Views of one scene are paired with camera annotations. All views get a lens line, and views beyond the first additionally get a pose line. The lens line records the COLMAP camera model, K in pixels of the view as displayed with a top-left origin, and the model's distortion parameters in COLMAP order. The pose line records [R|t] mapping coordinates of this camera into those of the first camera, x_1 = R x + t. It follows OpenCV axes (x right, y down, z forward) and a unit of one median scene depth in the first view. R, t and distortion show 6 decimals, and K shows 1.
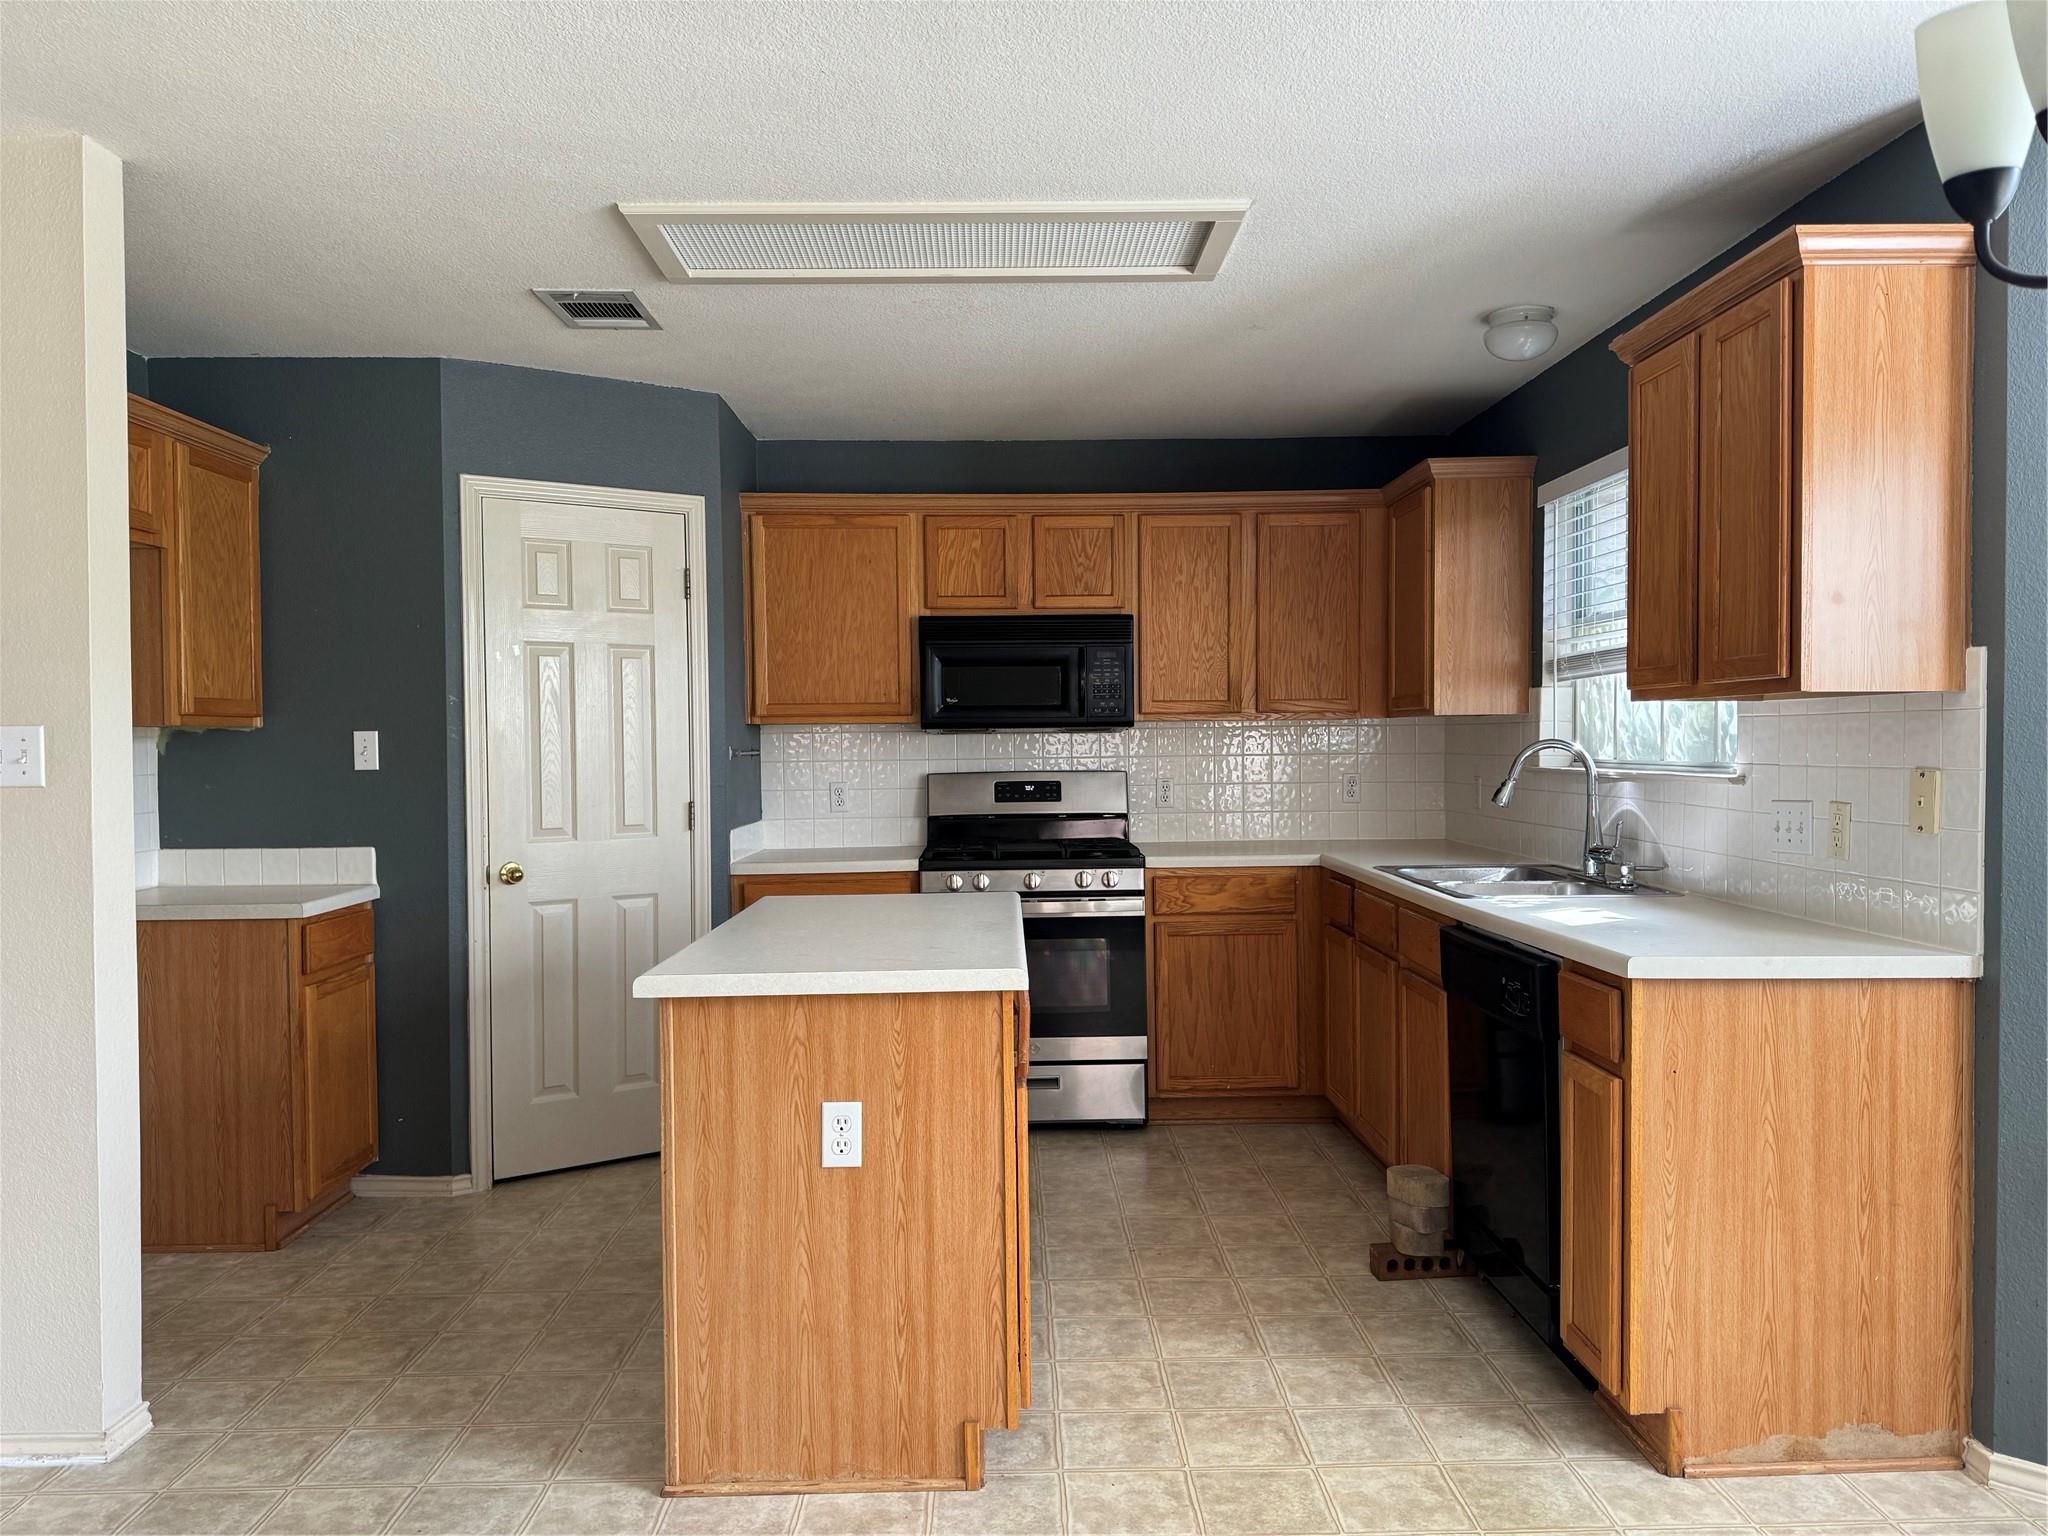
lens RADIAL K [[1410.7, 0, 1055.8], [0, 1410.7, 770.0], [0, 0, 1]] dist [0.084405, -0.123780]
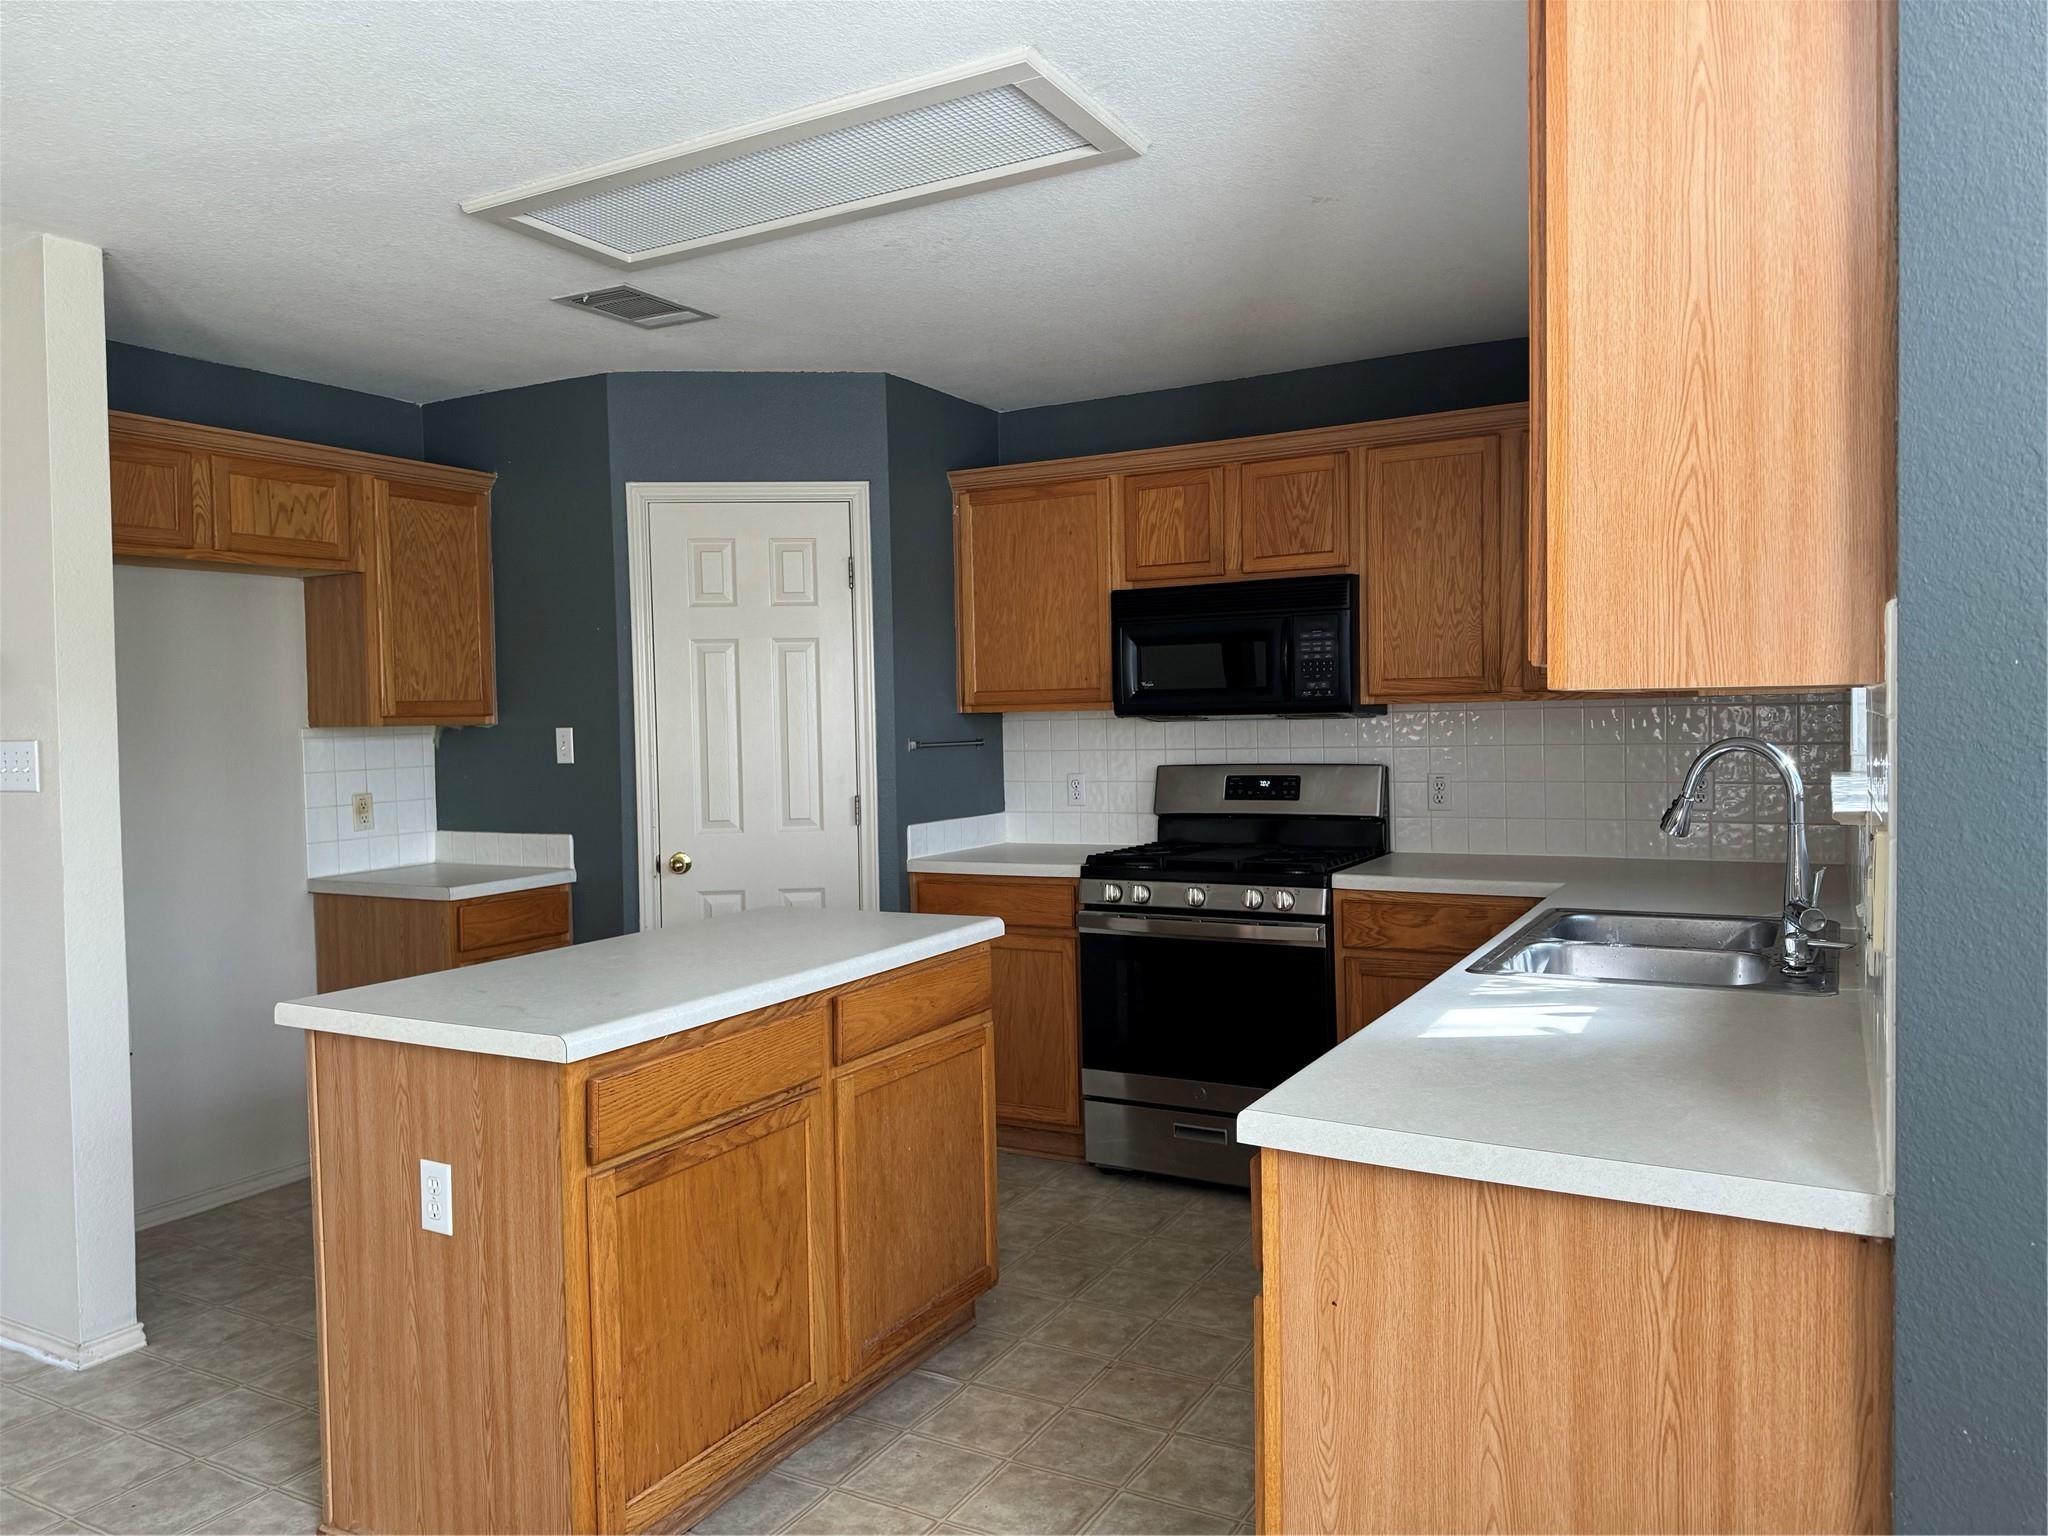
lens RADIAL K [[1432.2, 0, 1031.5], [0, 1432.2, 756.2], [0, 0, 1]] dist [0.116212, -0.166671]
pose [[0.863090, 0.006916, -0.505002, 0.379405], [0.001226, 0.999875, 0.015787, -0.022642], [0.505048, -0.014244, 0.862973, 0.229711]]
